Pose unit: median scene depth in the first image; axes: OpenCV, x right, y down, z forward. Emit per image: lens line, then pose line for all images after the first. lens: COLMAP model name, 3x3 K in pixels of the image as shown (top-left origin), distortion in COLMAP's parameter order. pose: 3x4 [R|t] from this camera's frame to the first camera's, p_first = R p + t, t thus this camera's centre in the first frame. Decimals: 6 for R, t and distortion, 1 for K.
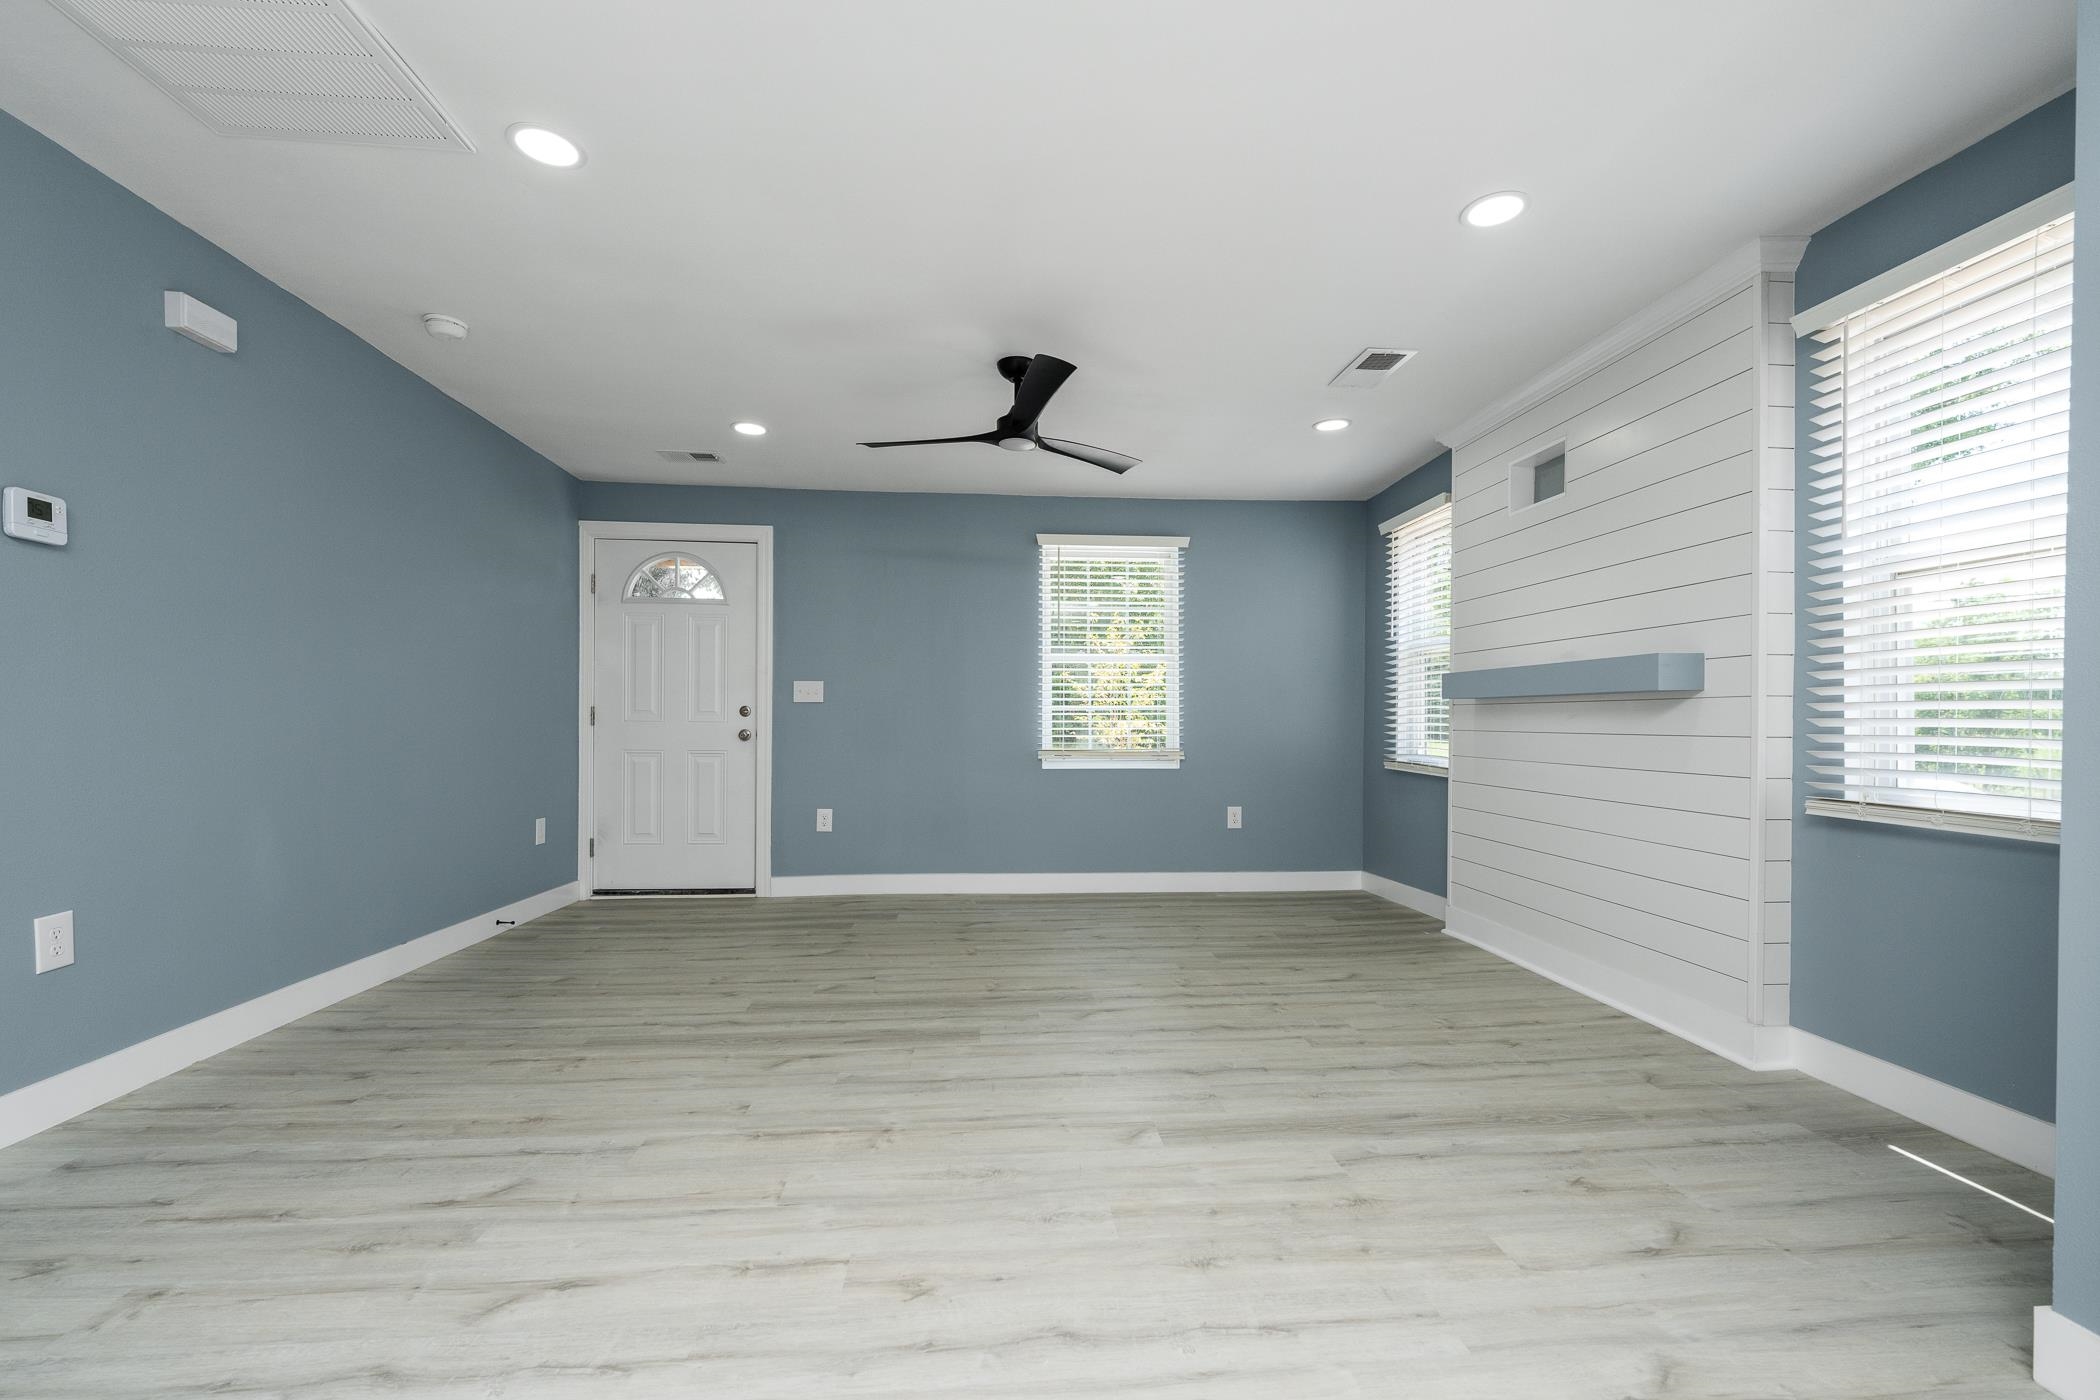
lens RADIAL K [[906.7, 0, 1054.3], [0, 906.7, 717.5], [0, 0, 1]] dist [-0.002454, 0.000236]
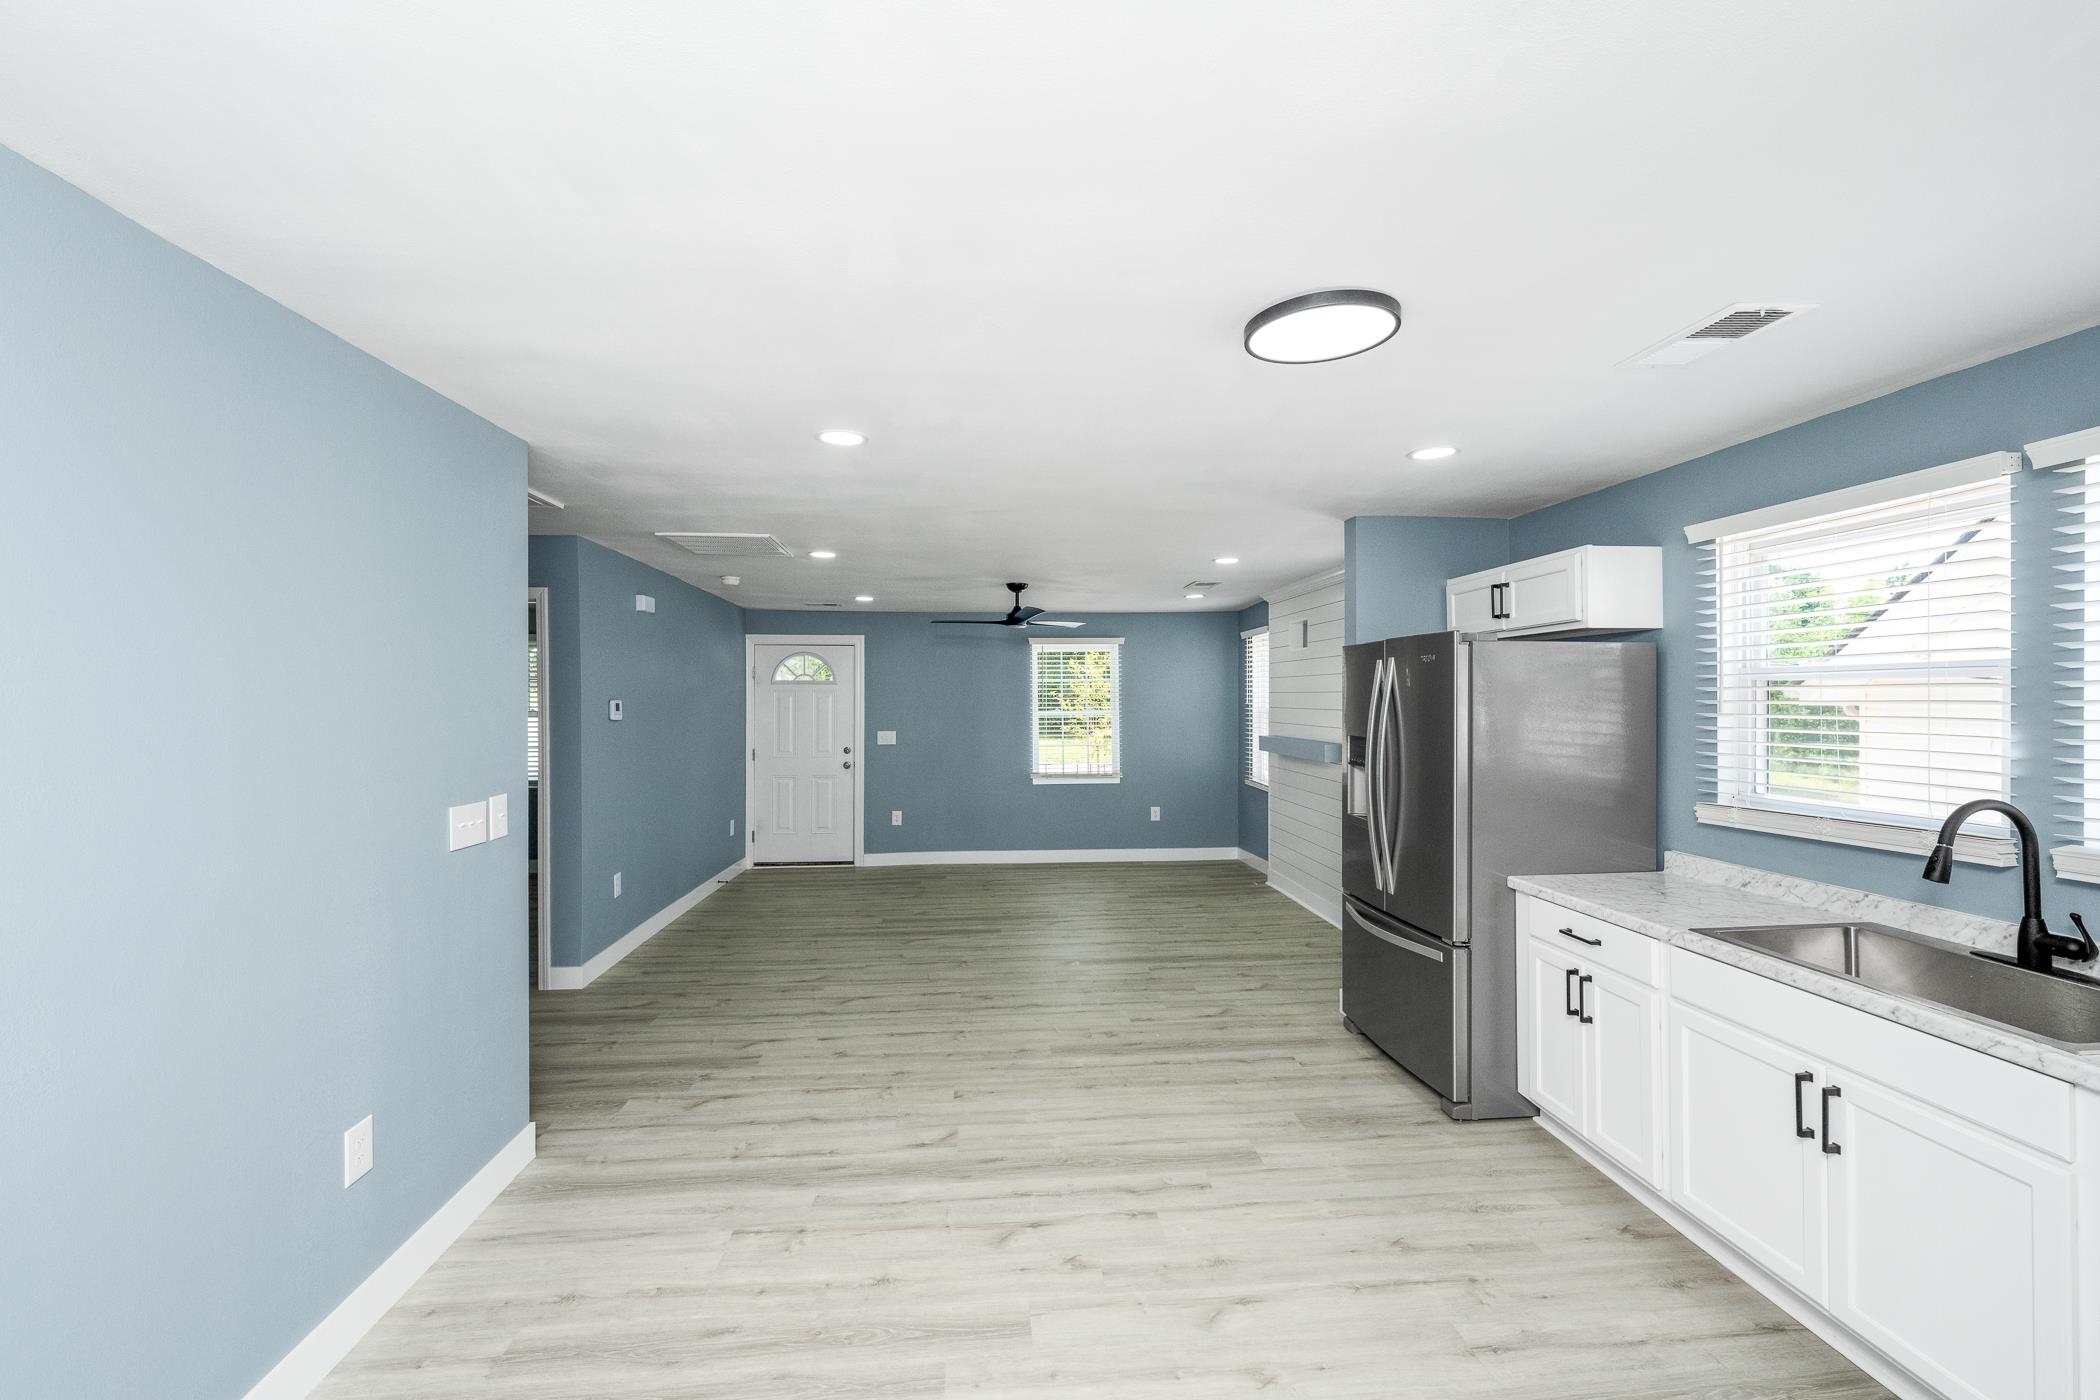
lens RADIAL K [[845.0, 0, 1047.4], [0, 845.0, 692.3], [0, 0, 1]] dist [-0.000088, 0.000152]
pose [[0.999964, -0.008160, -0.002382, 0.021109], [0.008136, 0.999915, -0.010156, -0.111980], [0.002465, 0.010136, 0.999946, -0.603079]]
